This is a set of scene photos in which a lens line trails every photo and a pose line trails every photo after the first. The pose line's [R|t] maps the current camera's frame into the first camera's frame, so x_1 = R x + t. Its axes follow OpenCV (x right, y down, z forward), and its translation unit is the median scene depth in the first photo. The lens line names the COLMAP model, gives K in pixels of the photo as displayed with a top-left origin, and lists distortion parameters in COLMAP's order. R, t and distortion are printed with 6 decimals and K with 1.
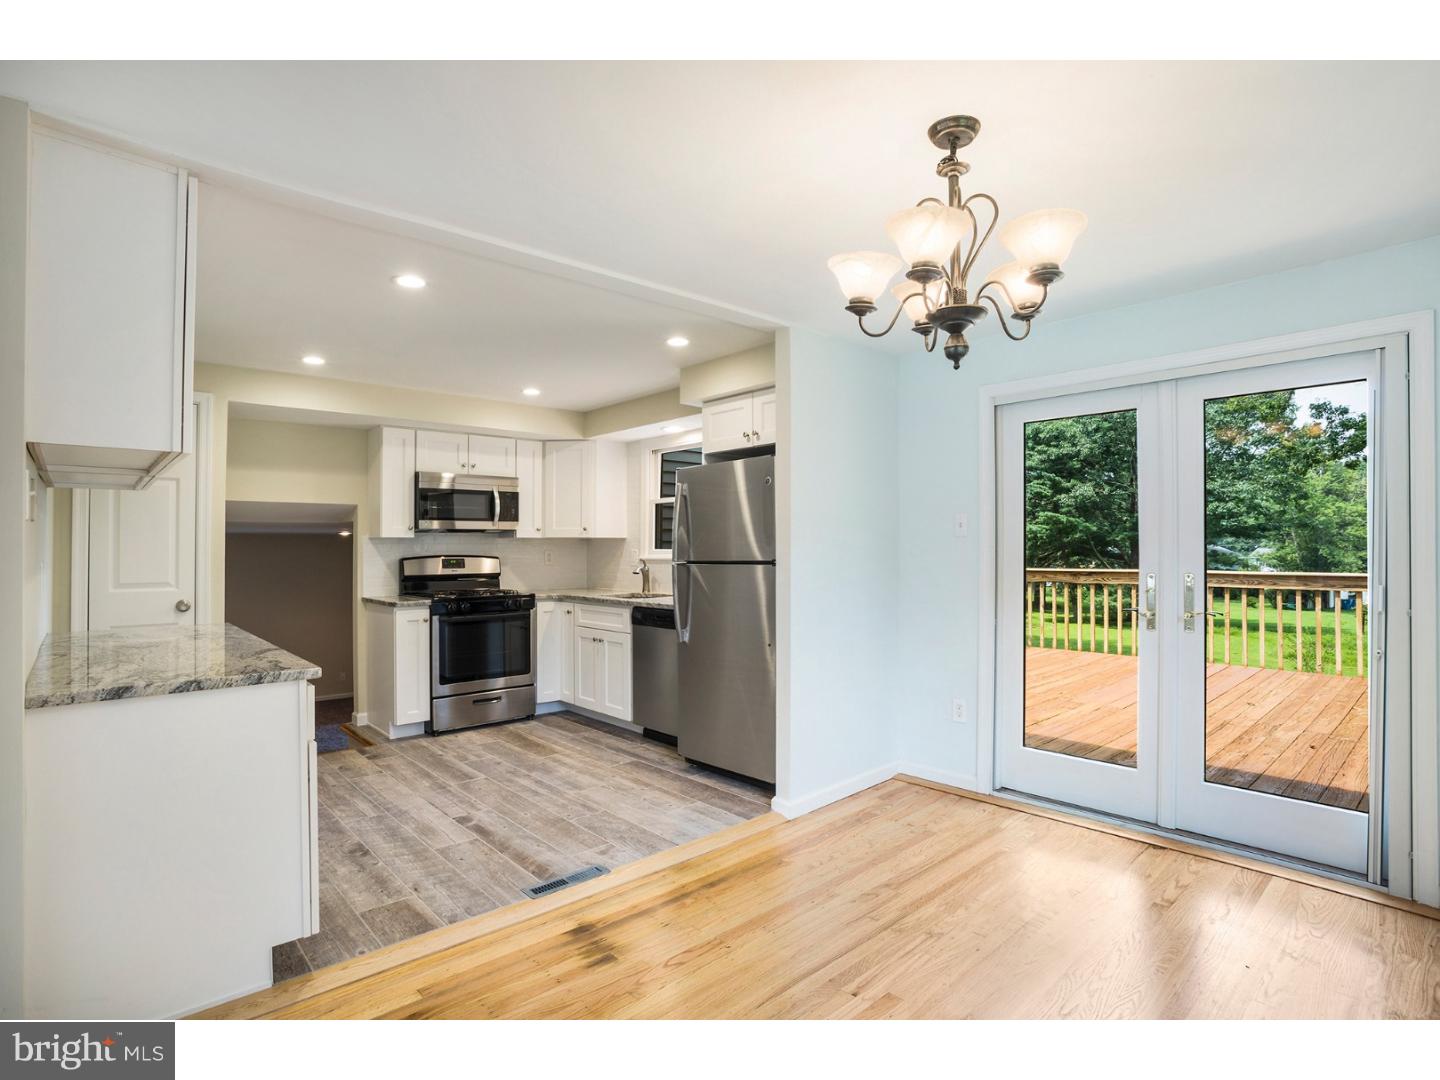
lens RADIAL K [[721.3, 0, 706.0], [0, 721.3, 547.5], [0, 0, 1]] dist [-0.040936, 0.001247]
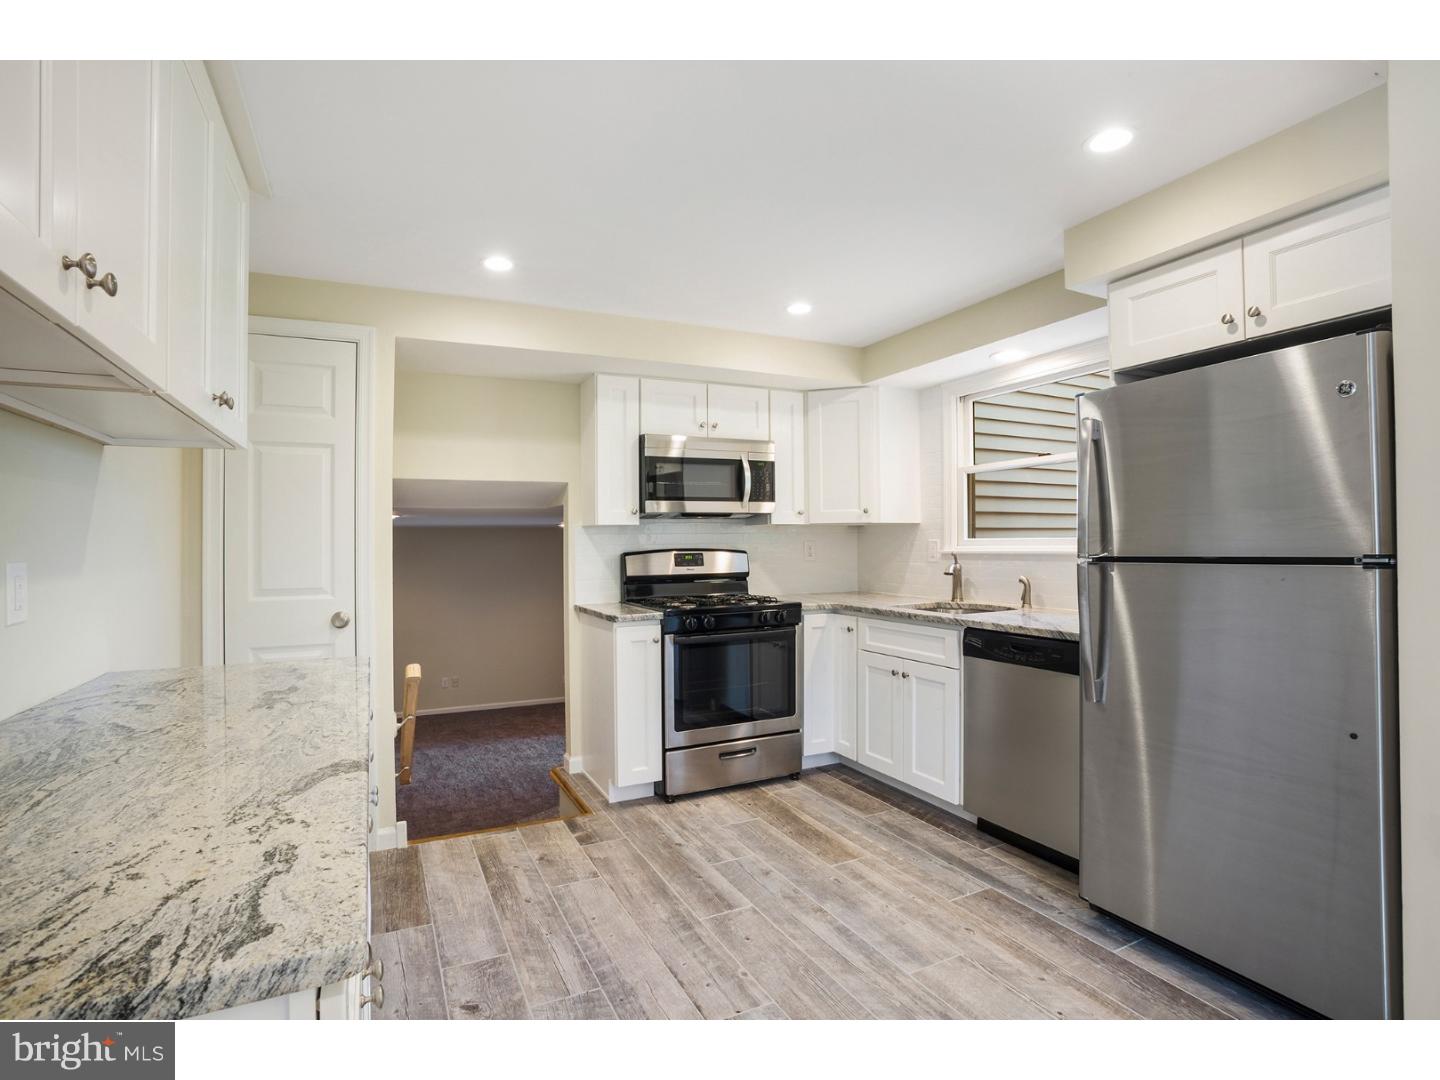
lens RADIAL K [[721.3, 0, 721.6], [0, 721.3, 543.1], [0, 0, 1]] dist [-0.040936, 0.001247]
pose [[0.964519, -0.006248, -0.263938, -0.138513], [0.007382, 0.999967, 0.003305, 0.003071], [0.263909, -0.005136, 0.964534, 0.327713]]
